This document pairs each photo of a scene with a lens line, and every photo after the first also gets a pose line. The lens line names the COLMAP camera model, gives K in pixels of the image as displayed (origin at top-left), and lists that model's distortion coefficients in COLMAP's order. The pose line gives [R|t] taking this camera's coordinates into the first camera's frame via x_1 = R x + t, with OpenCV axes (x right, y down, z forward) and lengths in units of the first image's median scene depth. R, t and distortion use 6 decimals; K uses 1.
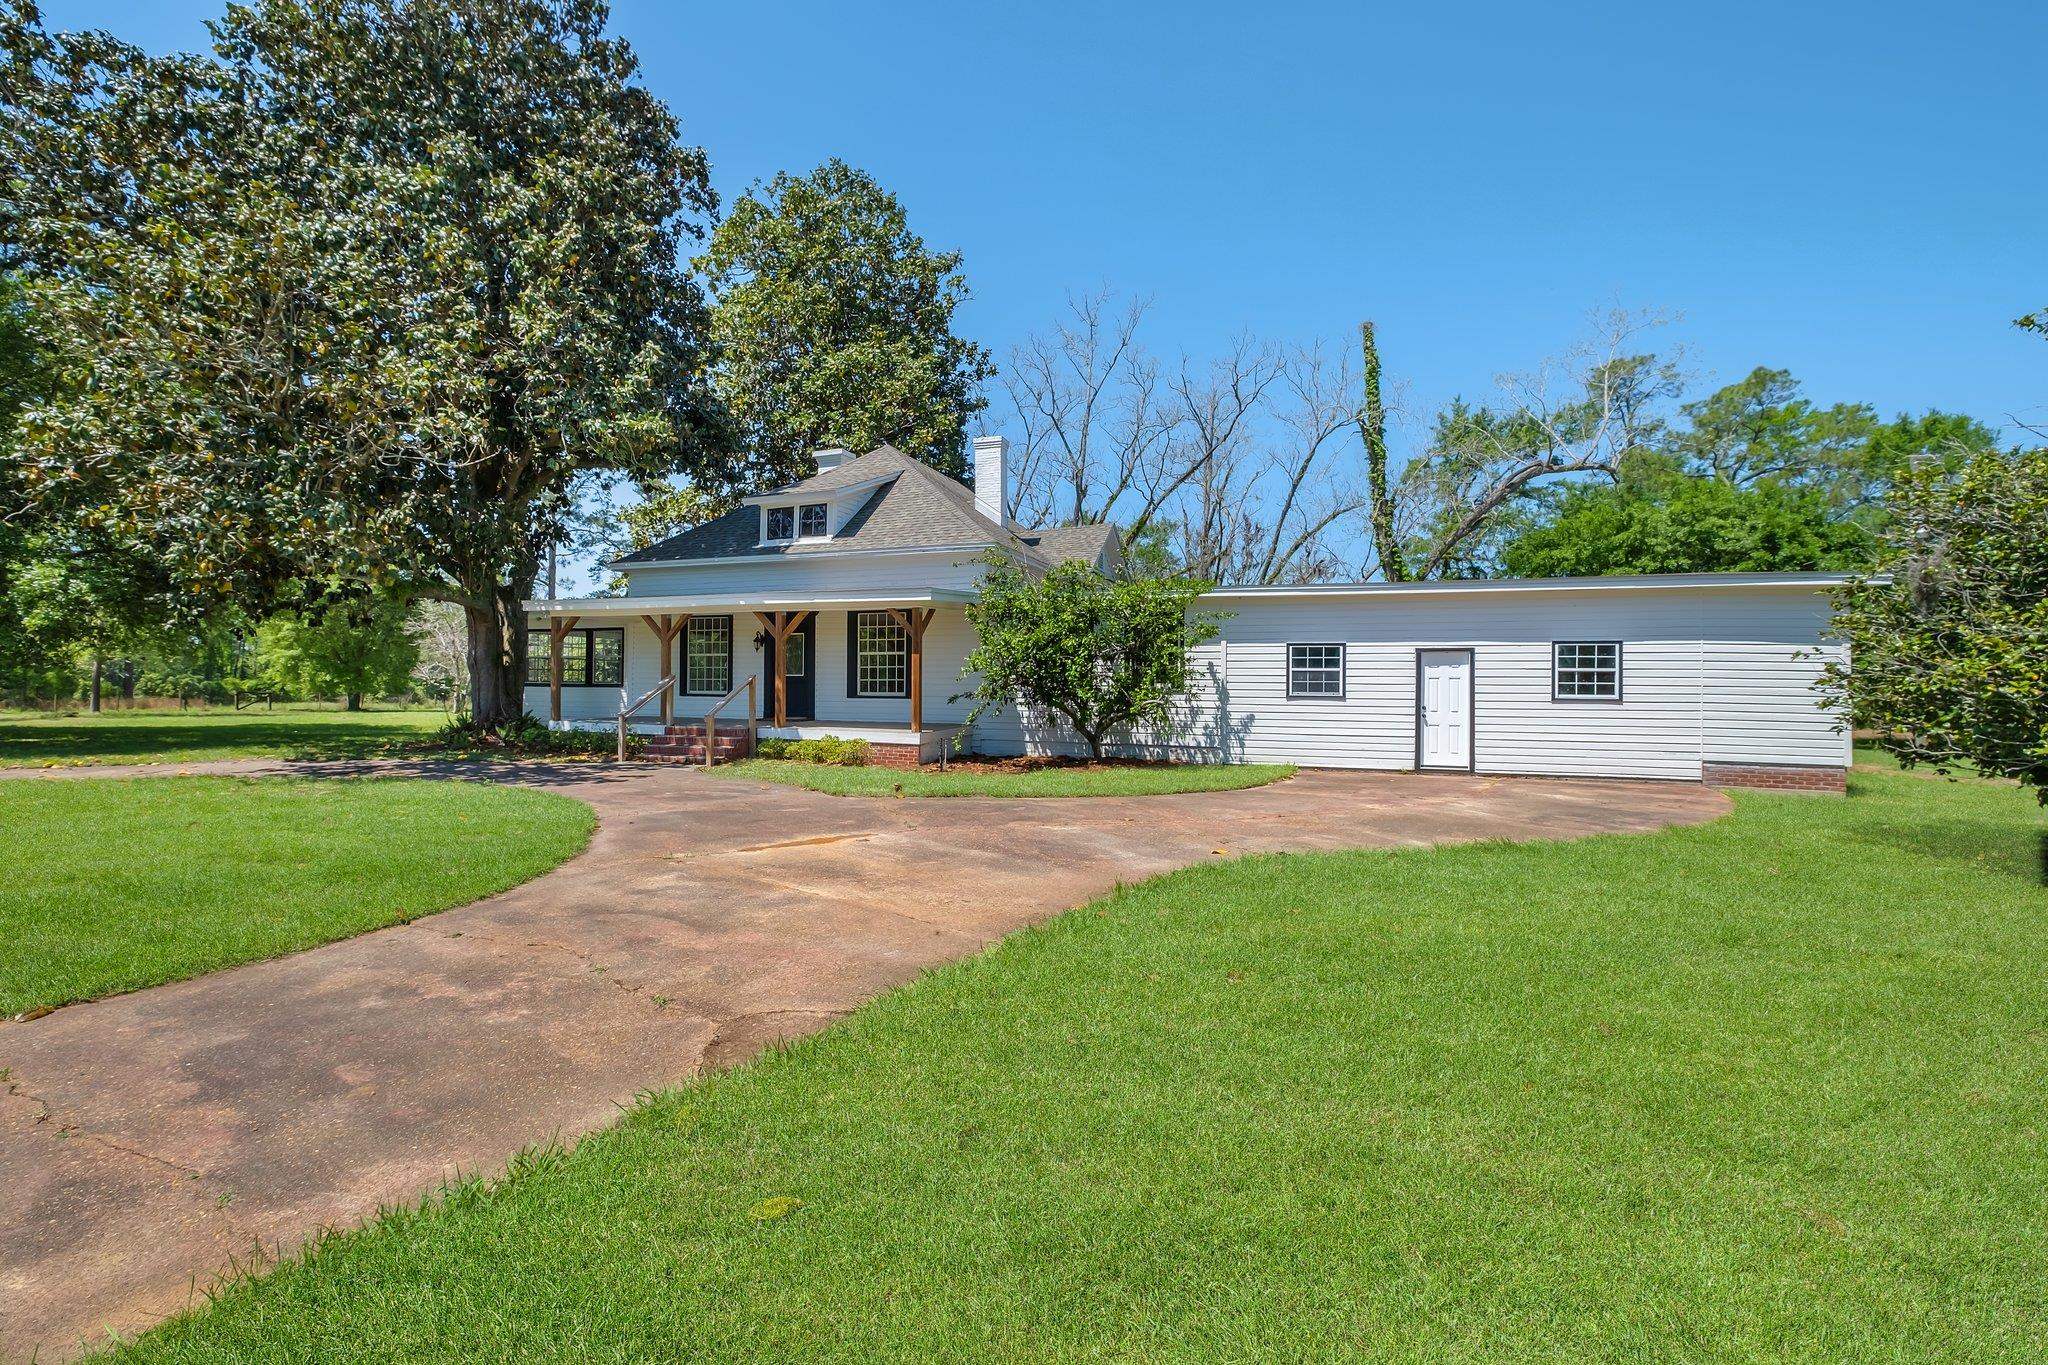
lens RADIAL K [[895.4, 0, 1019.9], [0, 895.4, 683.0], [0, 0, 1]] dist [-0.010861, -0.000362]
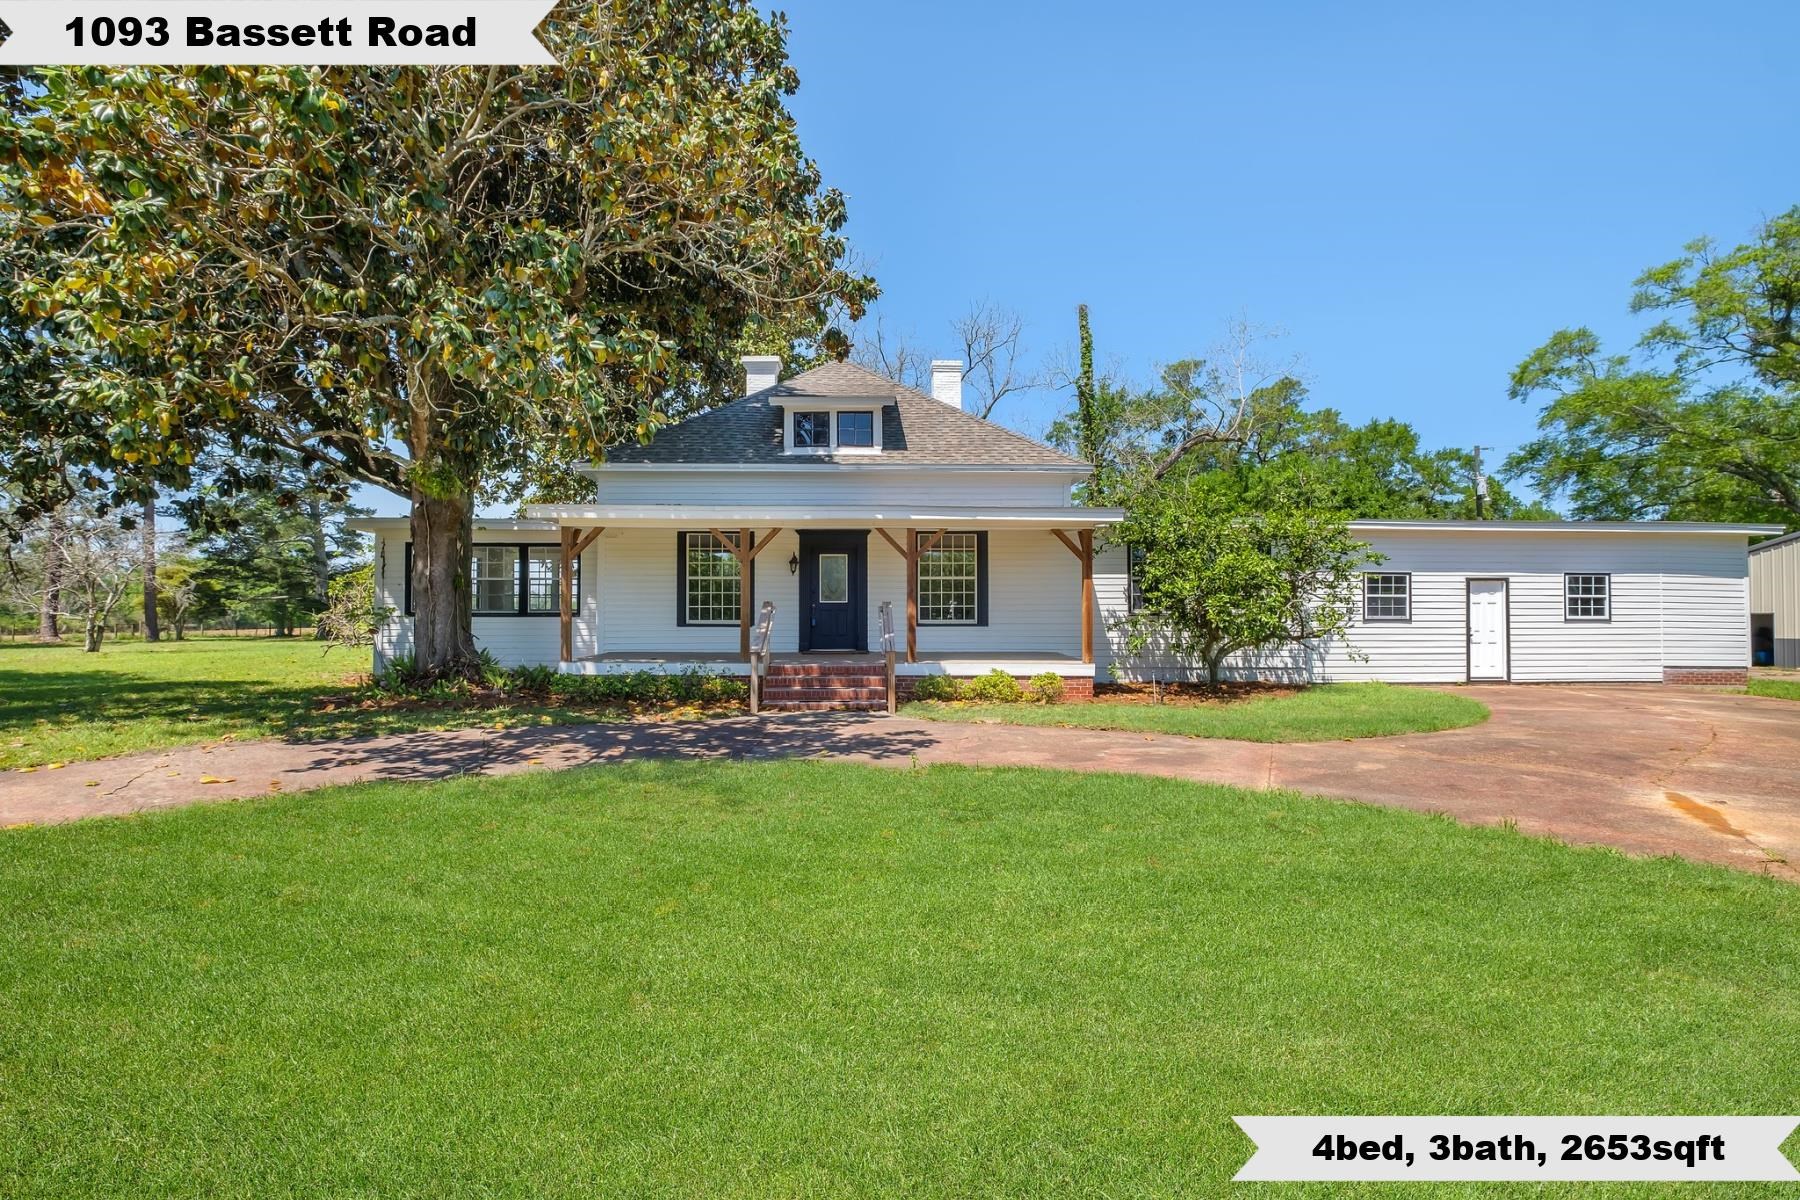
lens RADIAL K [[787.0, 0, 900.9], [0, 787.0, 598.4], [0, 0, 1]] dist [-0.010861, -0.000362]
pose [[0.926299, -0.000976, 0.376788, -0.582950], [0.005111, 0.999937, -0.009974, -0.004825], [-0.376755, 0.011165, 0.926246, 0.307219]]
